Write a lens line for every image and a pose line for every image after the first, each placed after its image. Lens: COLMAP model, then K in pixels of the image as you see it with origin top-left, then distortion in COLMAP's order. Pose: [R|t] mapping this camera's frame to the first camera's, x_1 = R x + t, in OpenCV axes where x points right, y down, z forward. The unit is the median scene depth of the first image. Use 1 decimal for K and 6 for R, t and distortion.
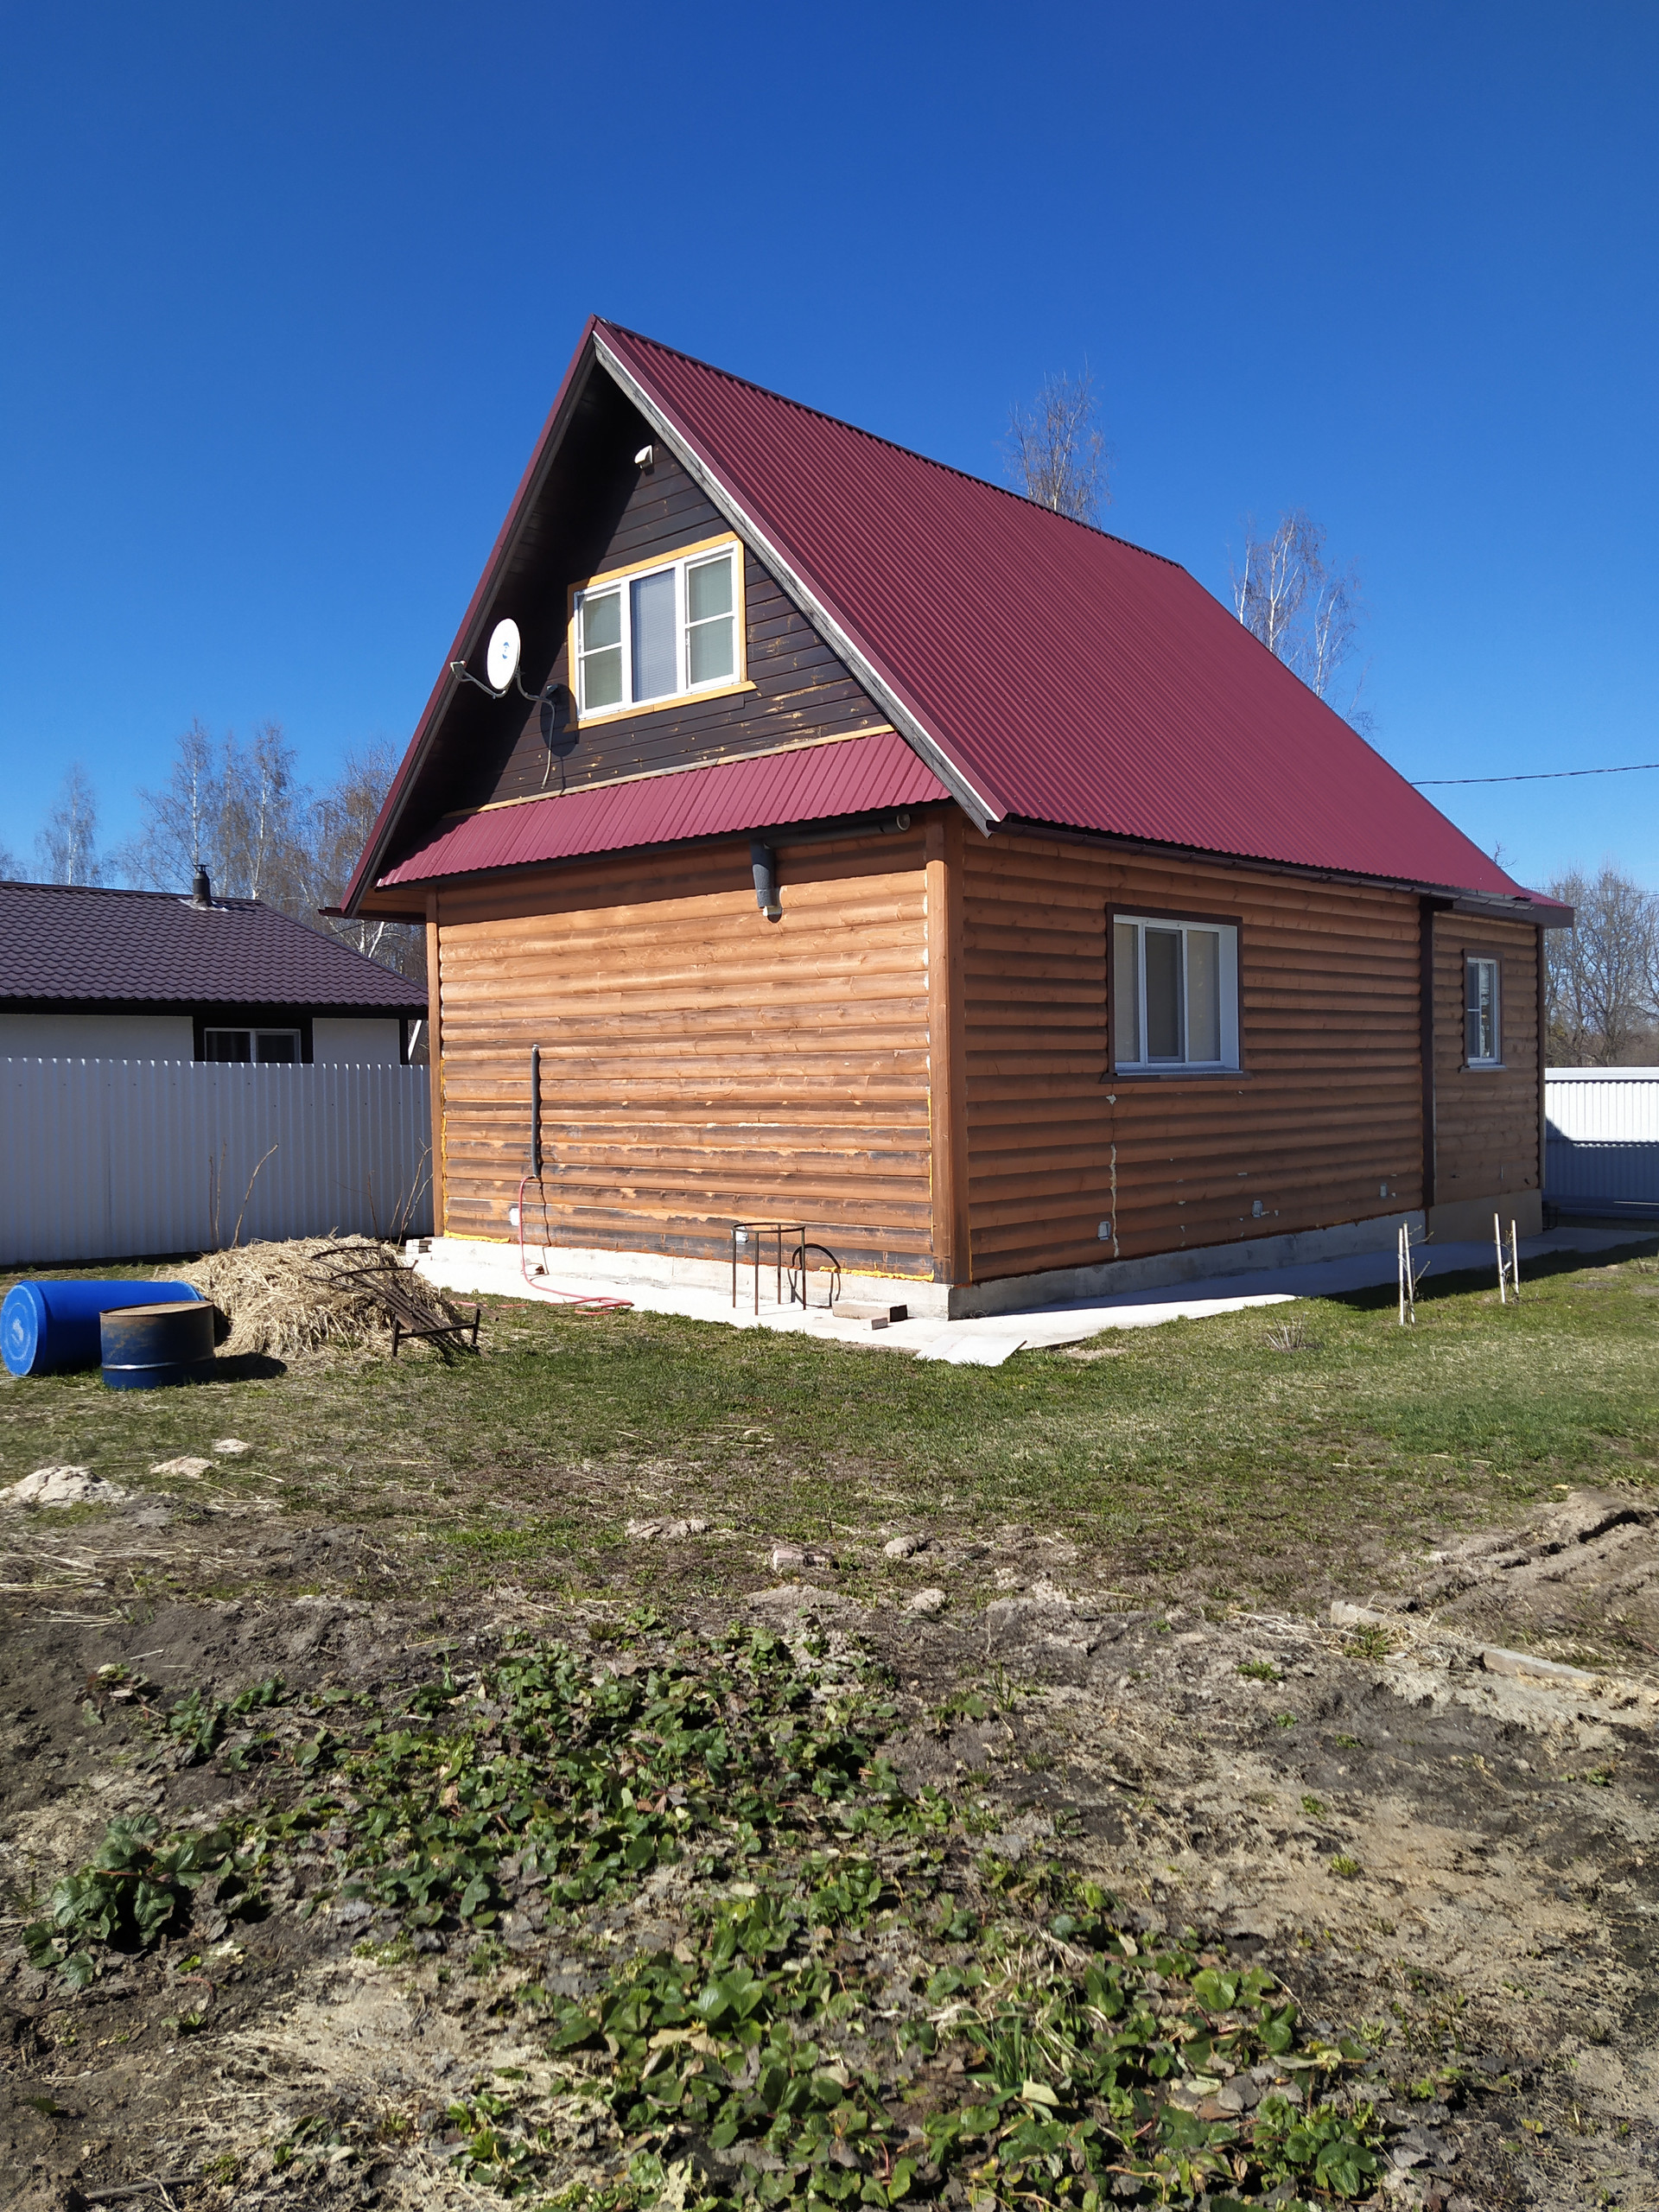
lens RADIAL K [[1677.1, 0, 834.1], [0, 1677.1, 1103.7], [0, 0, 1]] dist [0.065751, -0.078610]
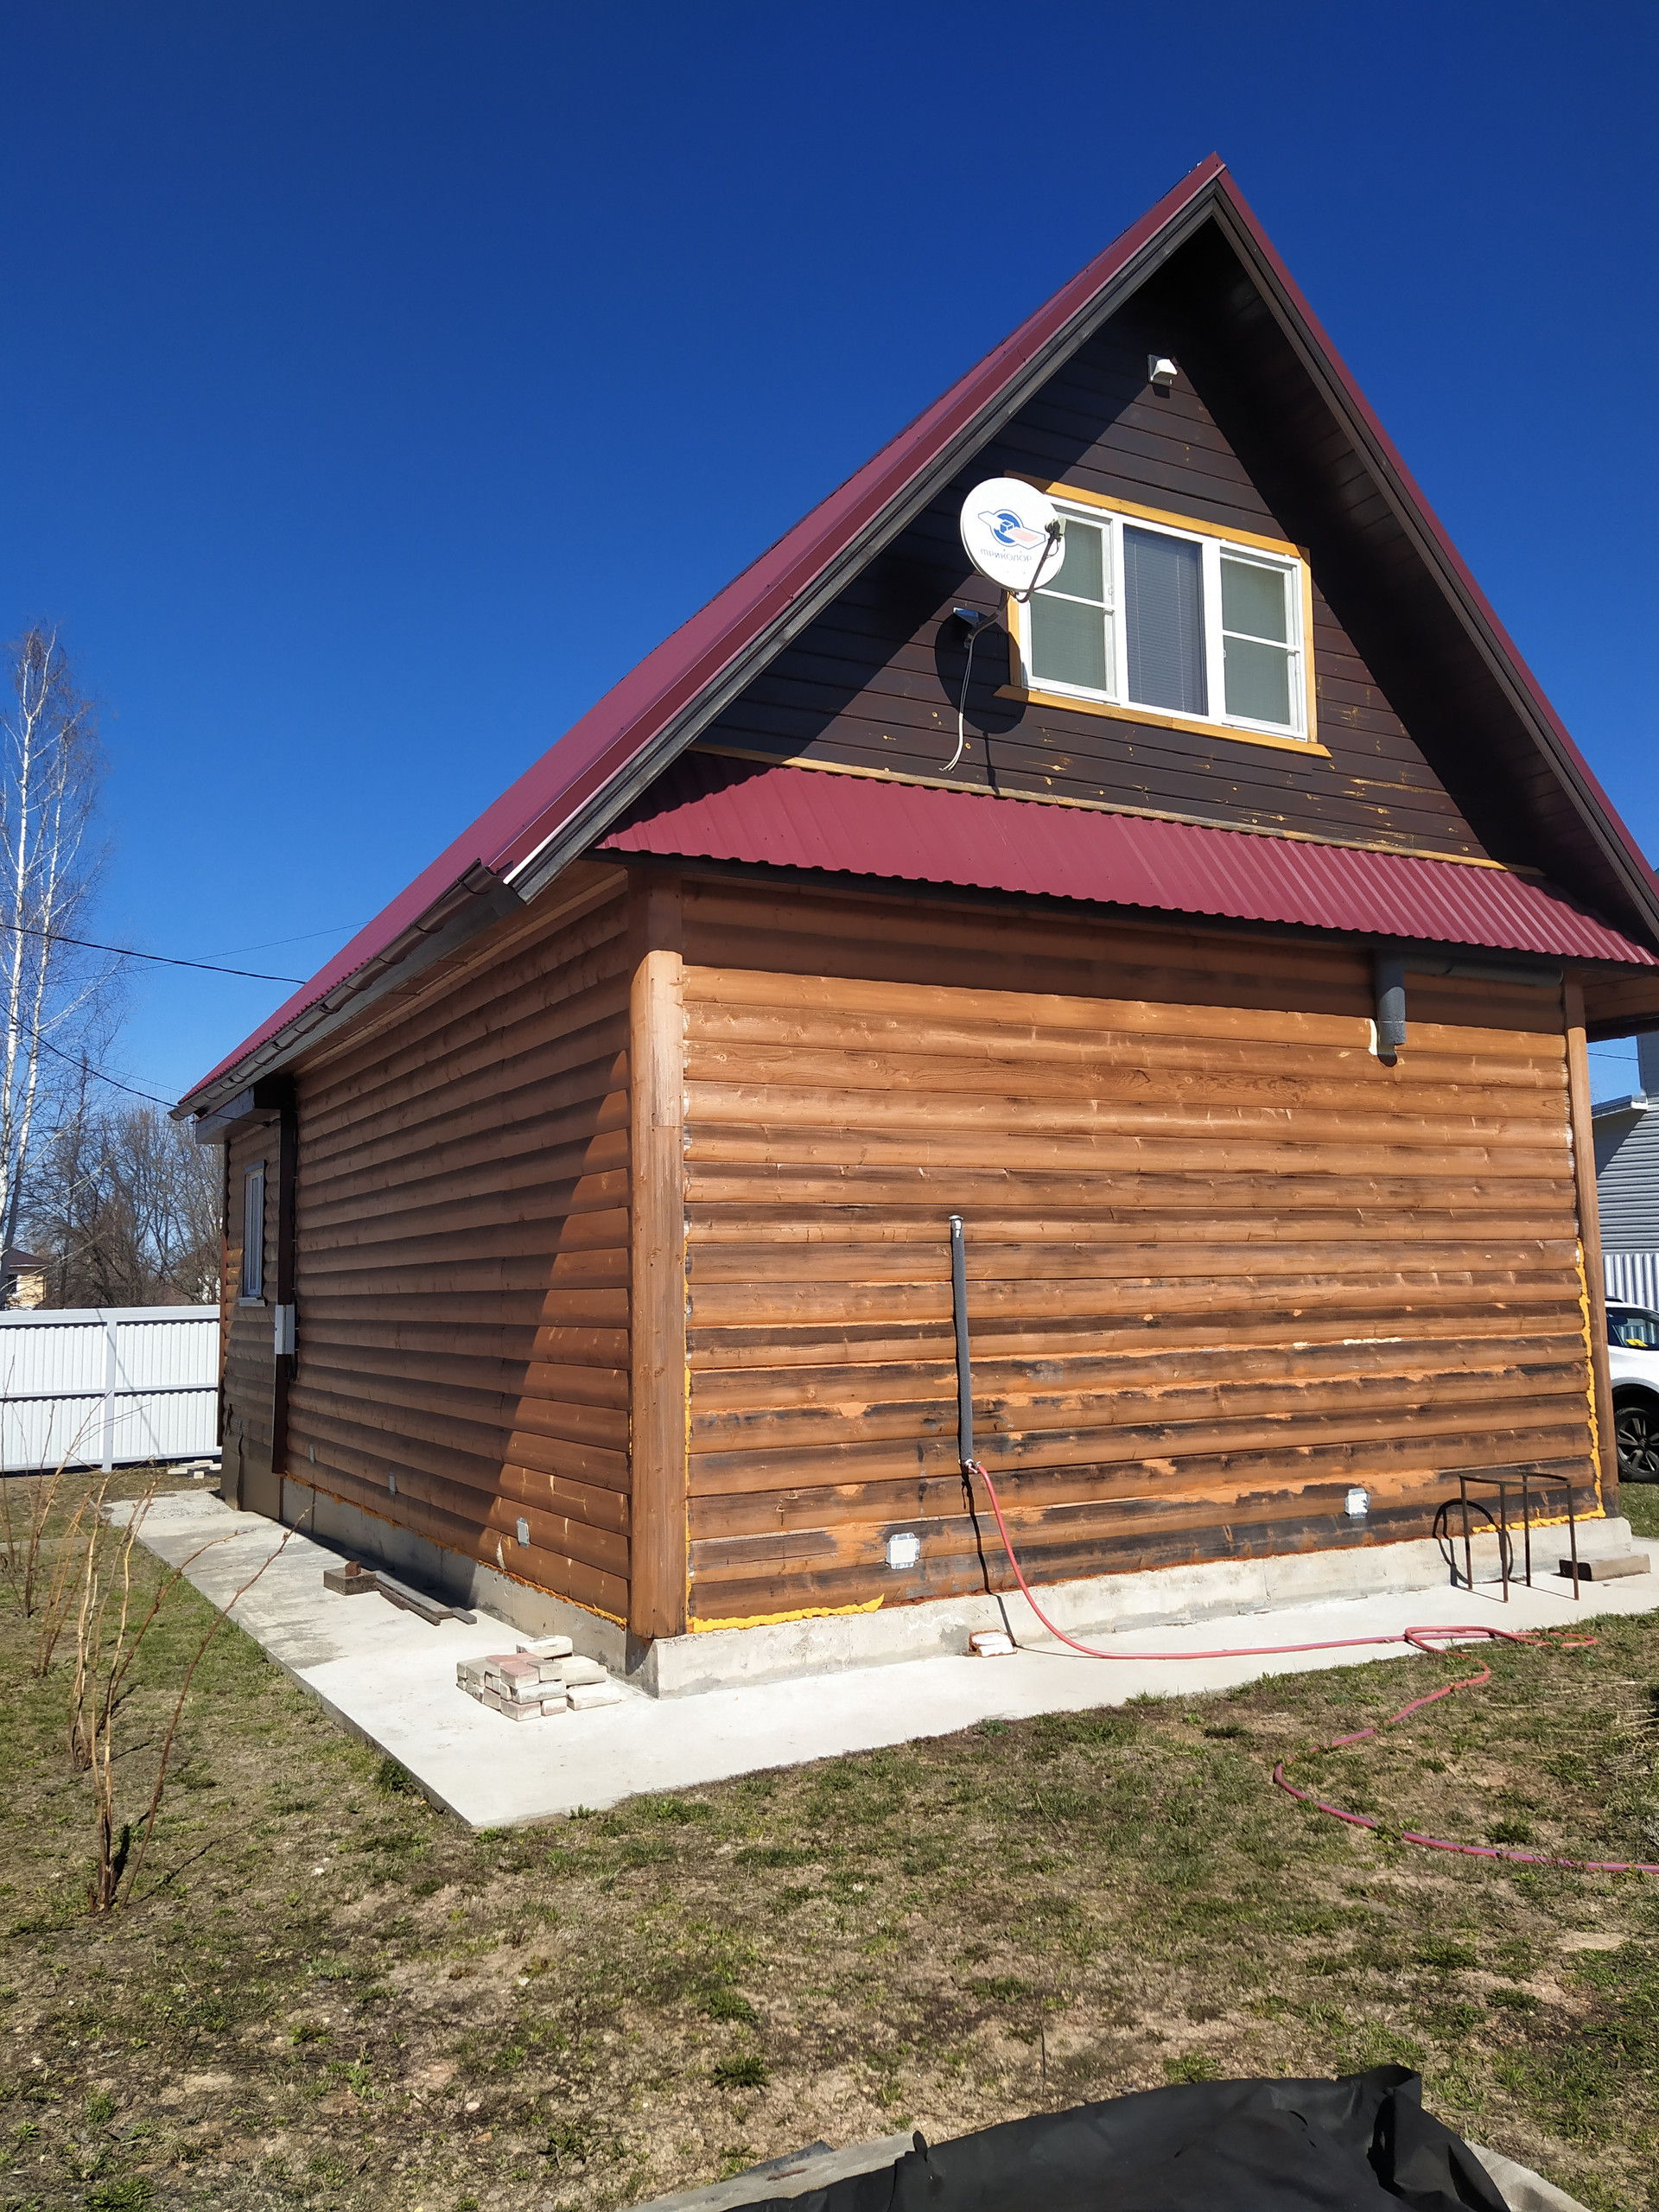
lens RADIAL K [[1677.1, 0, 833.0], [0, 1677.1, 1094.6], [0, 0, 1]] dist [0.065751, -0.078610]
pose [[0.318077, 0.122112, 0.940168, -0.777189], [0.037216, 0.989298, -0.141084, 0.001469], [-0.947334, 0.079865, 0.310128, 0.947458]]
